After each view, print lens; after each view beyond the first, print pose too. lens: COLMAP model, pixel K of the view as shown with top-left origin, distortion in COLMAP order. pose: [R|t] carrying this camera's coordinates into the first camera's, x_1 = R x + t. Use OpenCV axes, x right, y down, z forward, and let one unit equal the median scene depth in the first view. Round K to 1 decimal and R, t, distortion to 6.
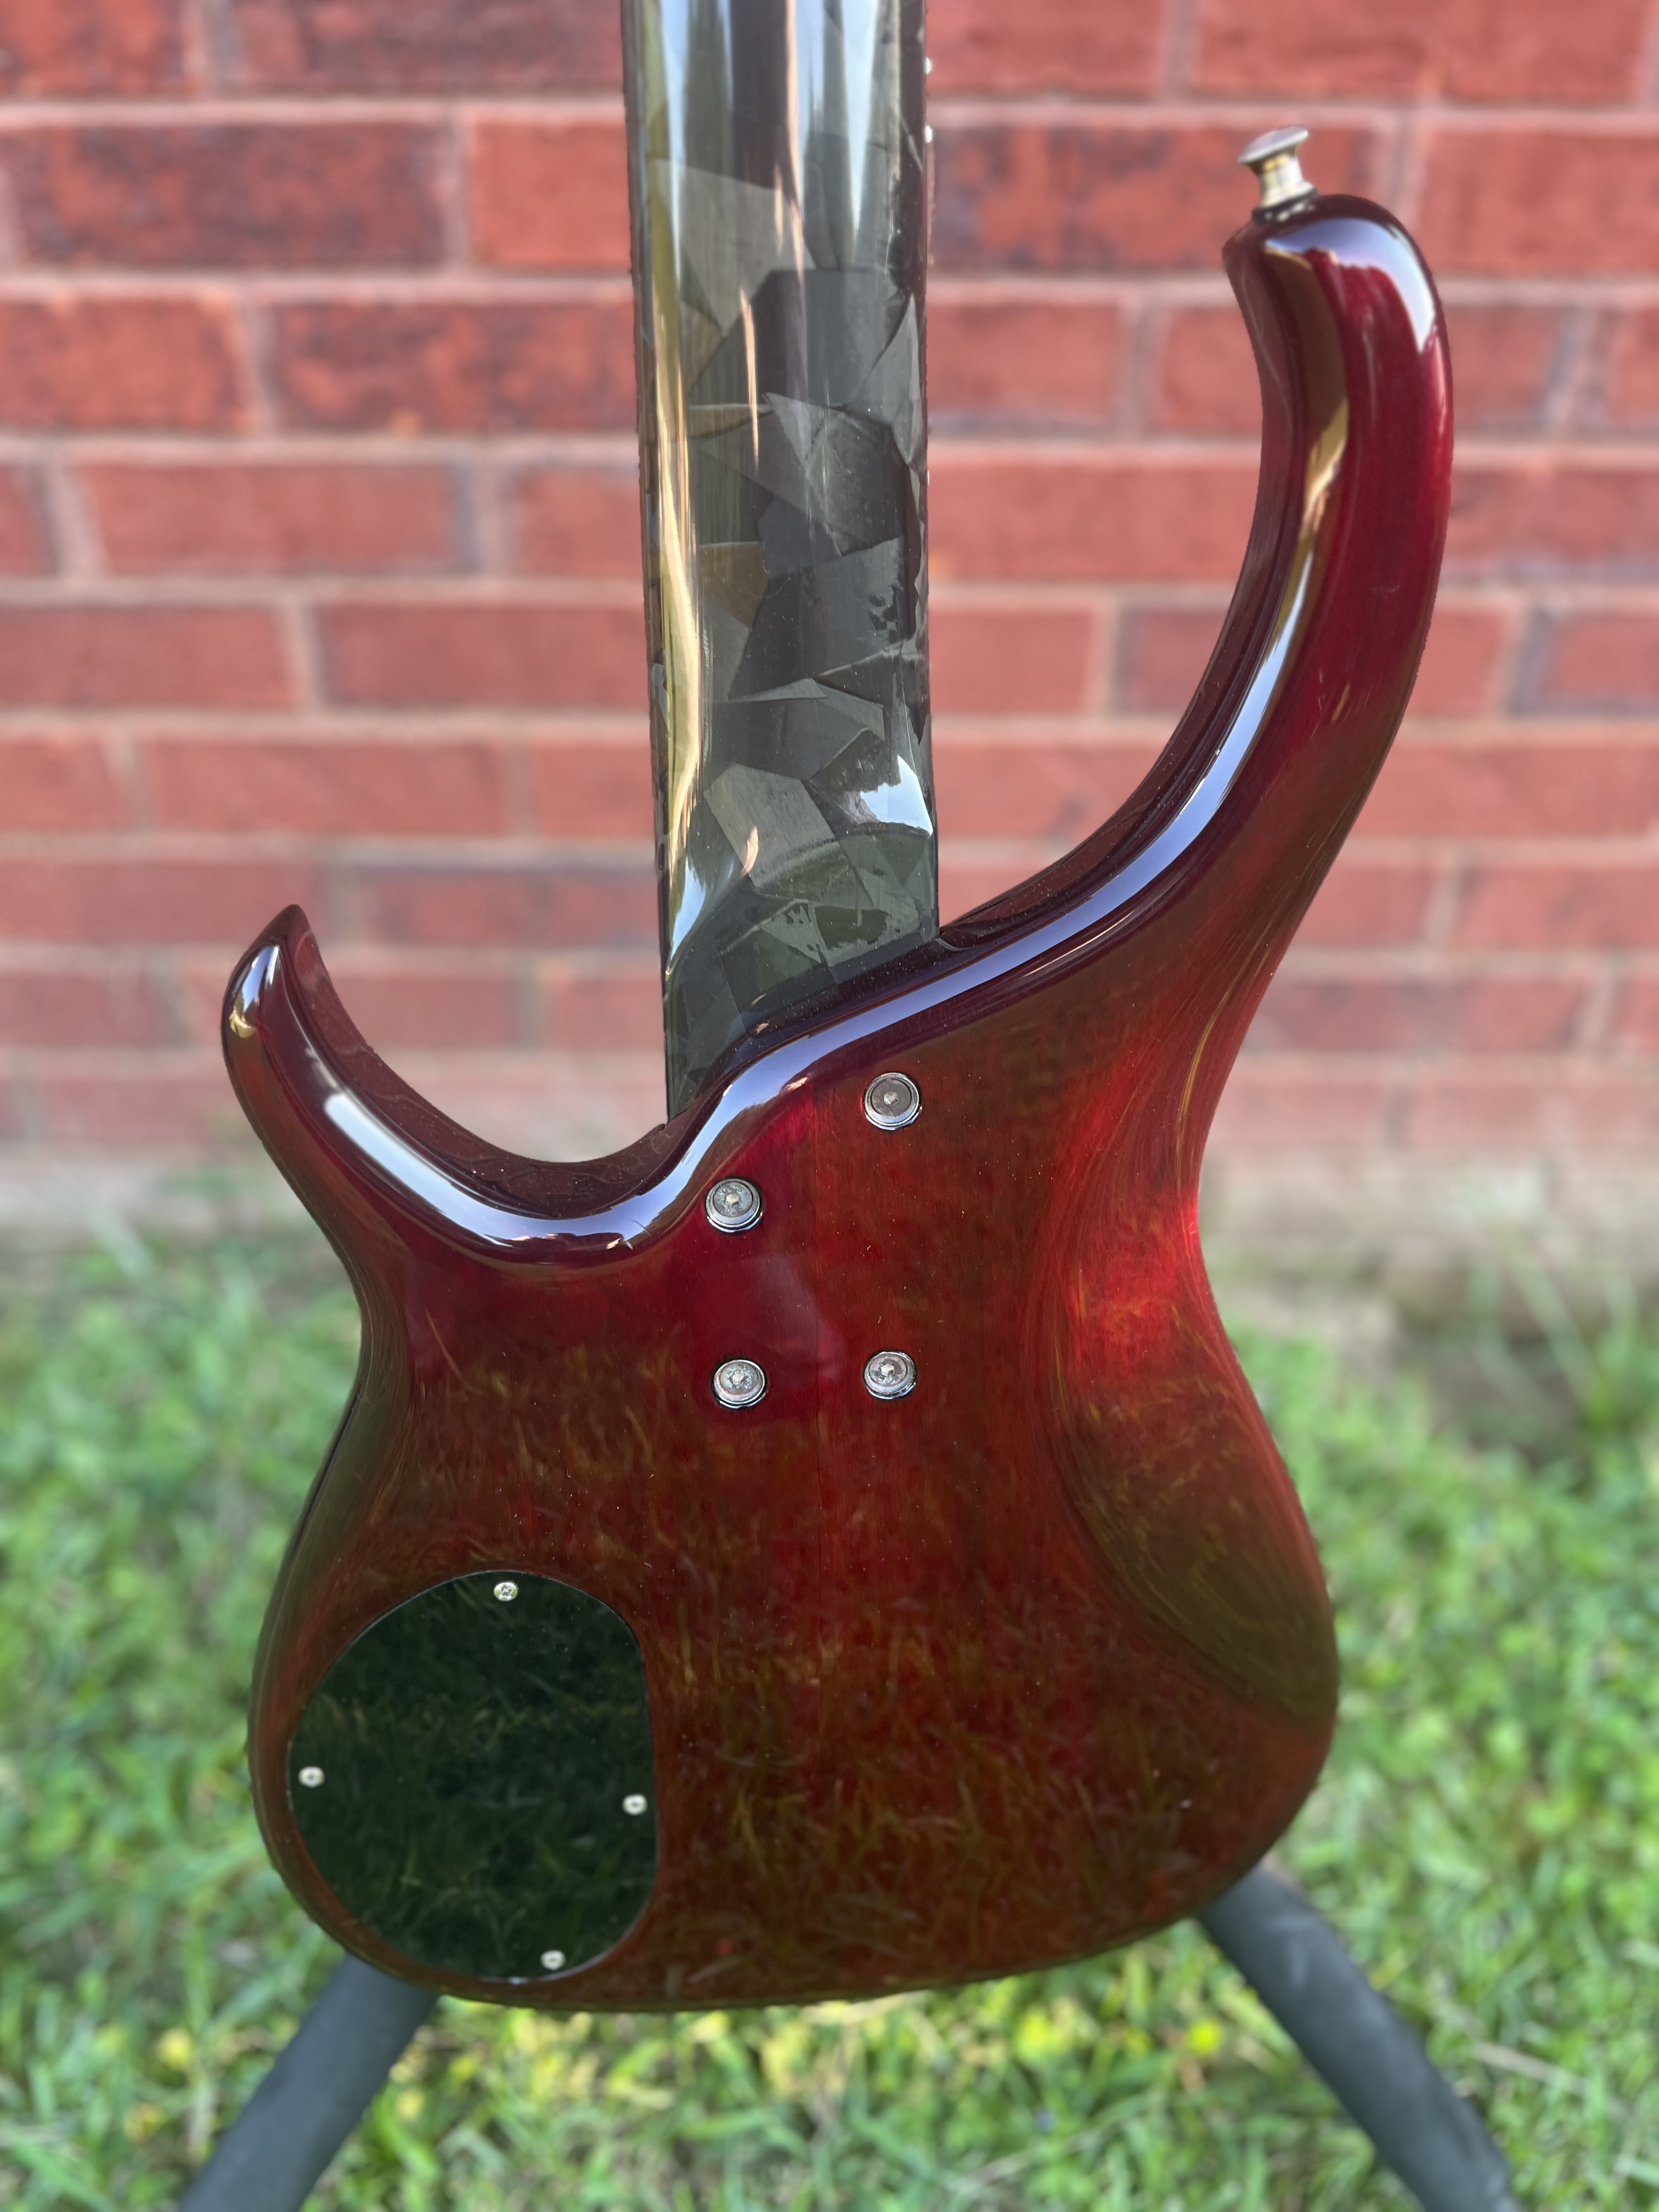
lens RADIAL K [[1633.9, 0, 810.7], [0, 1633.9, 1123.5], [0, 0, 1]] dist [0.046711, -0.058198]
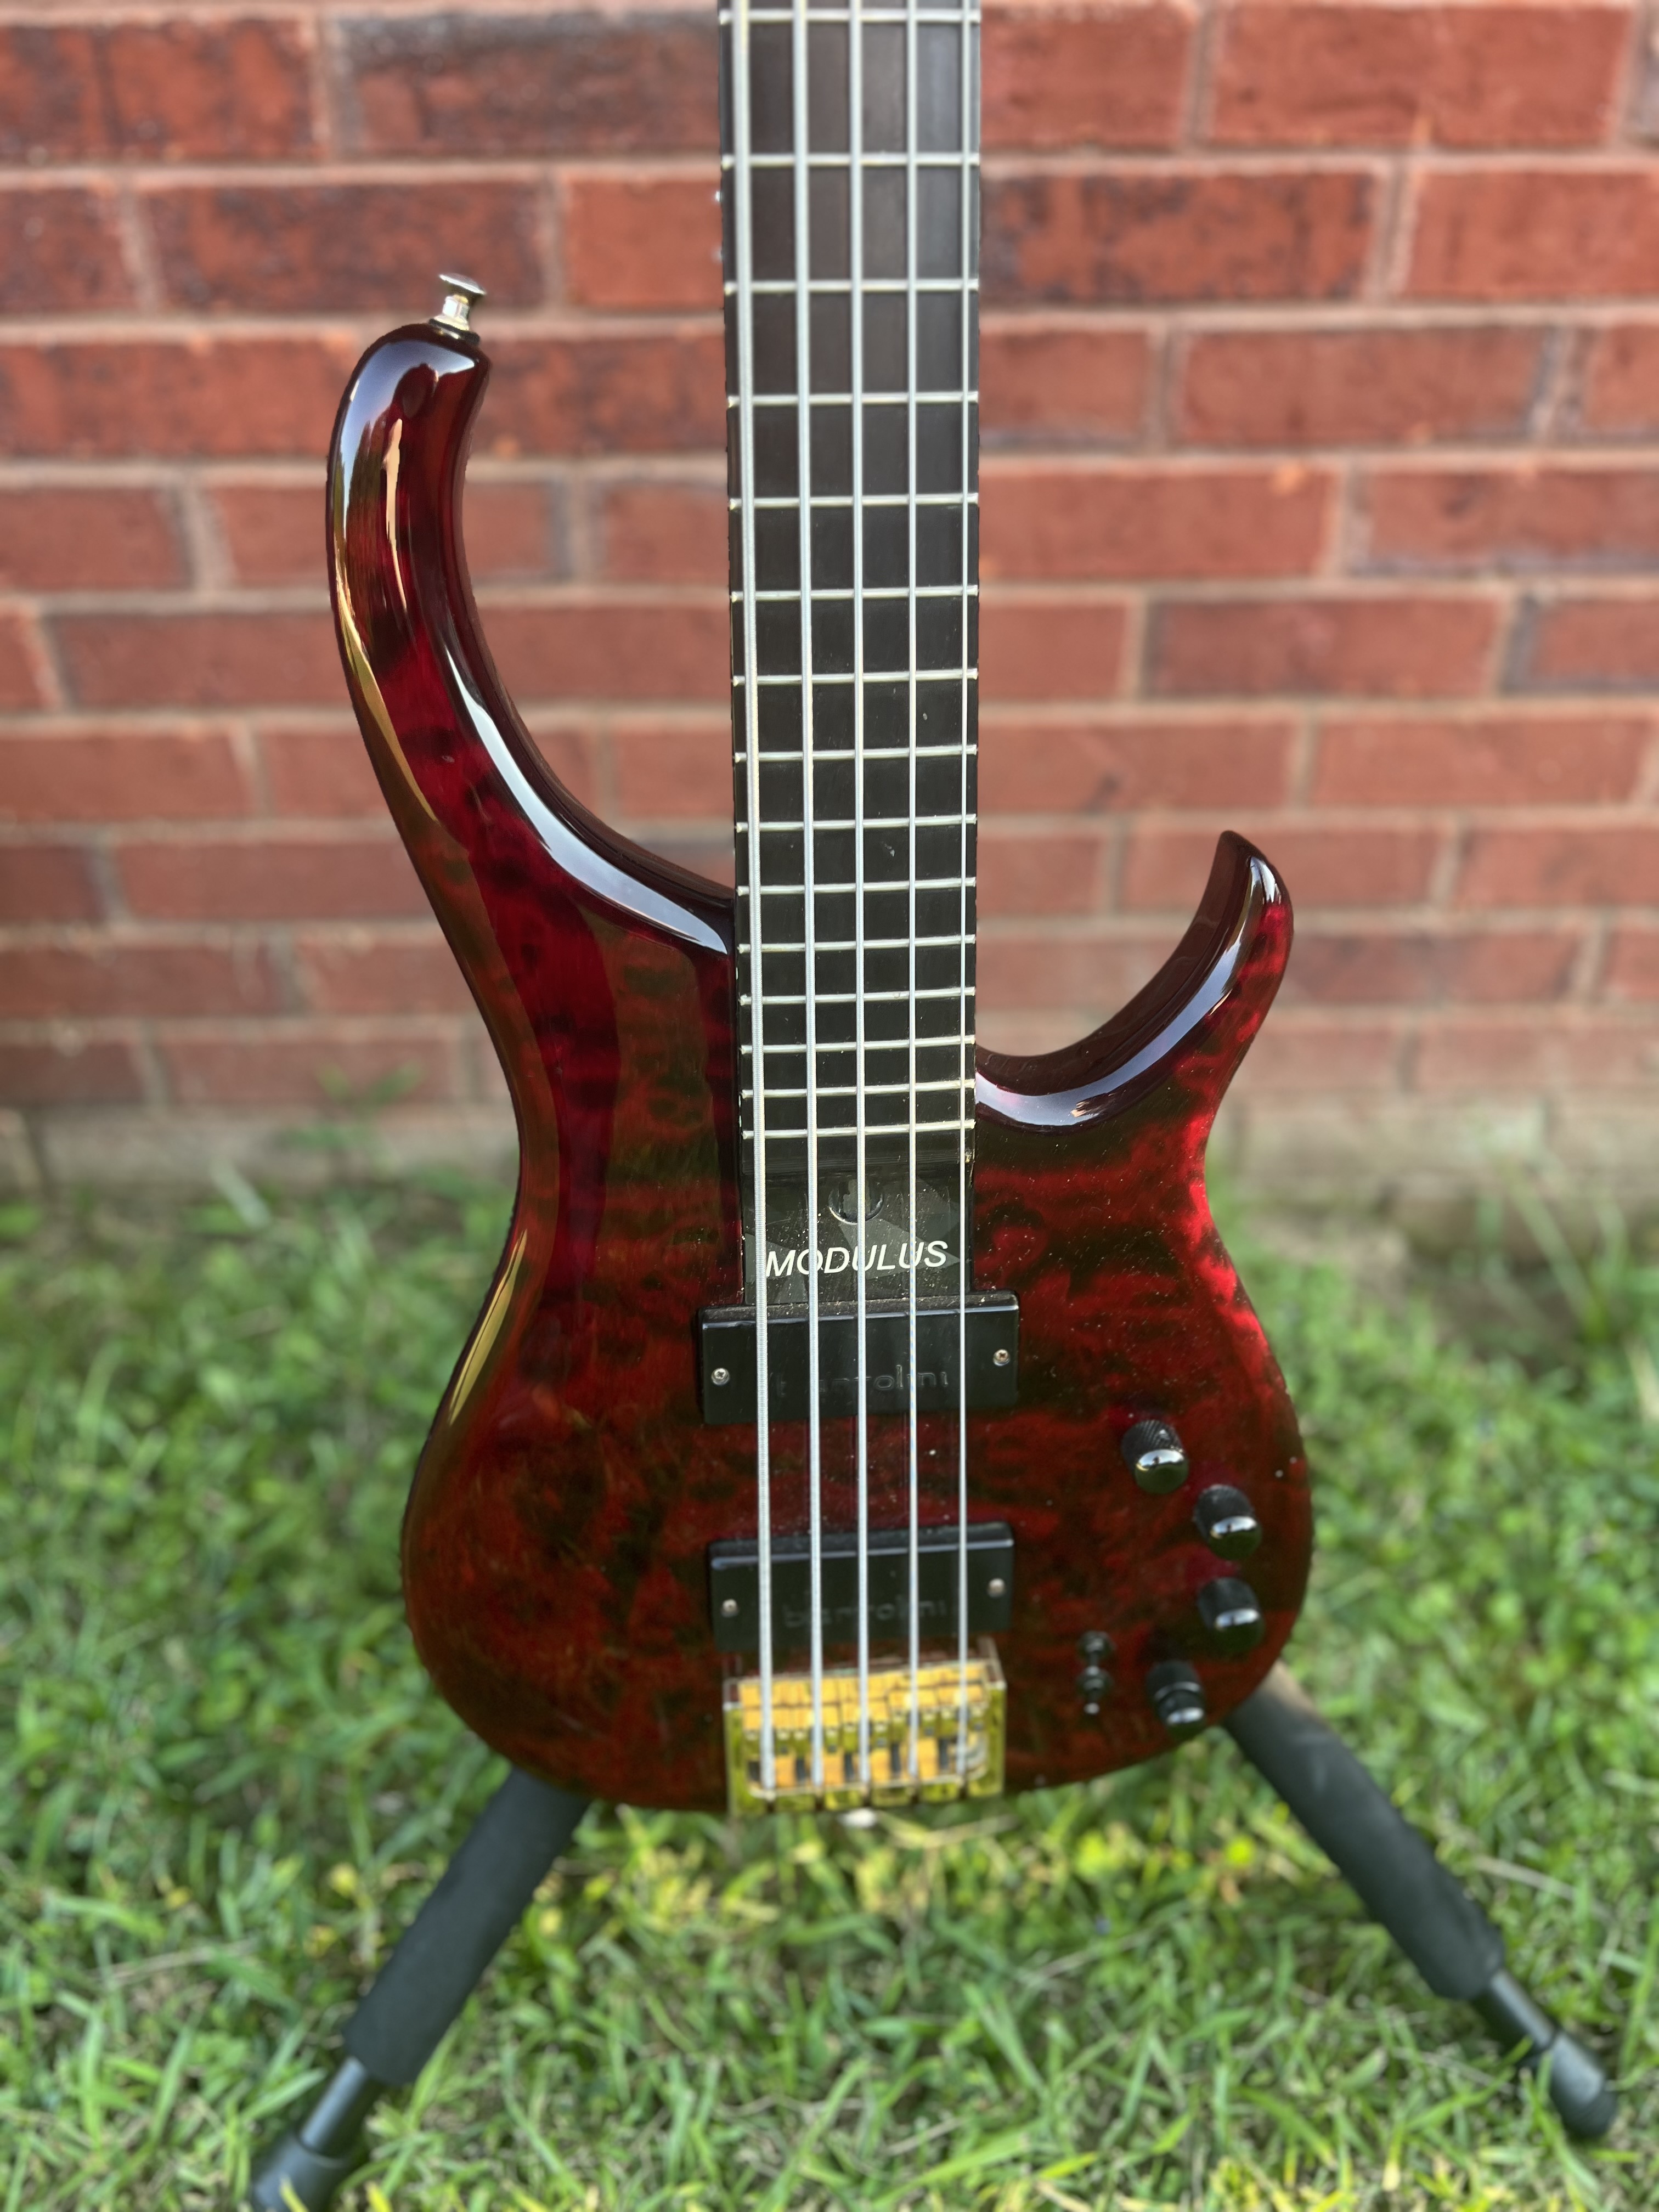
lens RADIAL K [[1633.9, 0, 832.1], [0, 1633.9, 1114.5], [0, 0, 1]] dist [0.046711, -0.058198]
pose [[0.999897, -0.013993, -0.003217, -0.029331], [0.014023, 0.999857, 0.009419, 0.019972], [0.003085, -0.009463, 0.999950, -0.122841]]
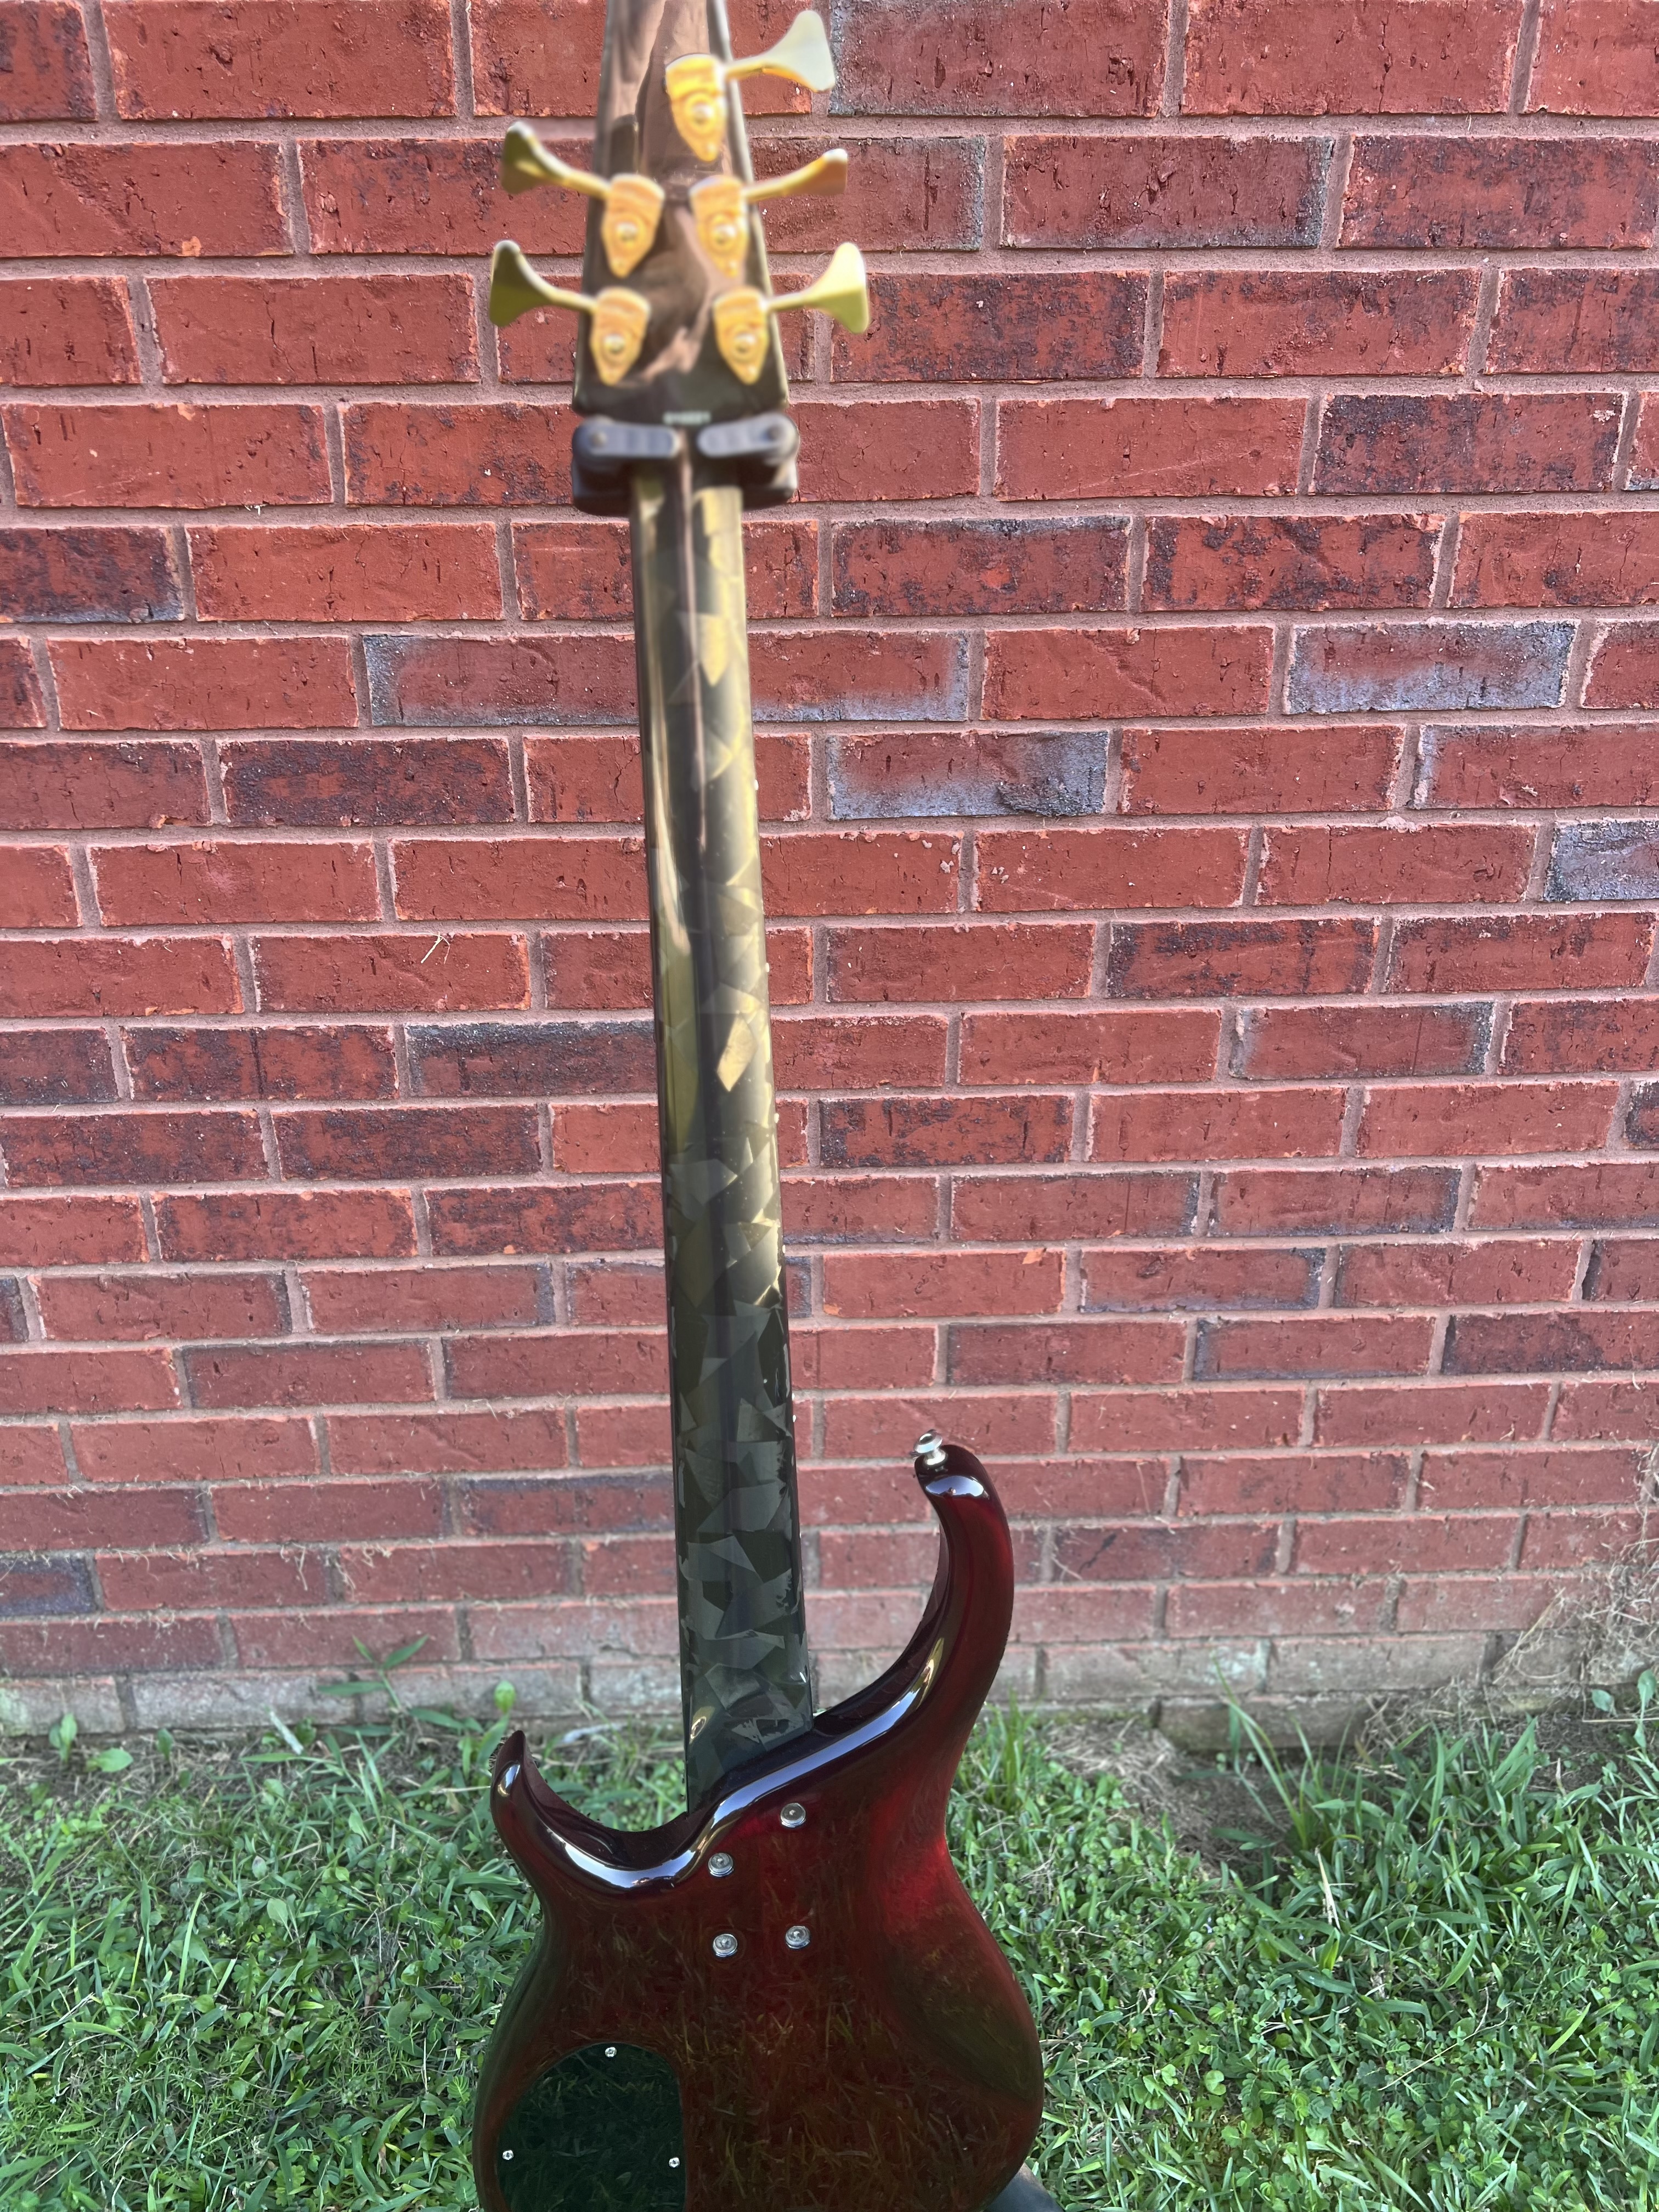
lens RADIAL K [[1633.9, 0, 815.4], [0, 1633.9, 1112.7], [0, 0, 1]] dist [0.046711, -0.058198]
pose [[0.999259, -0.026241, 0.028161, 0.021515], [0.030165, 0.988307, -0.149466, -0.316994], [-0.023909, 0.150205, 0.988366, -0.689922]]
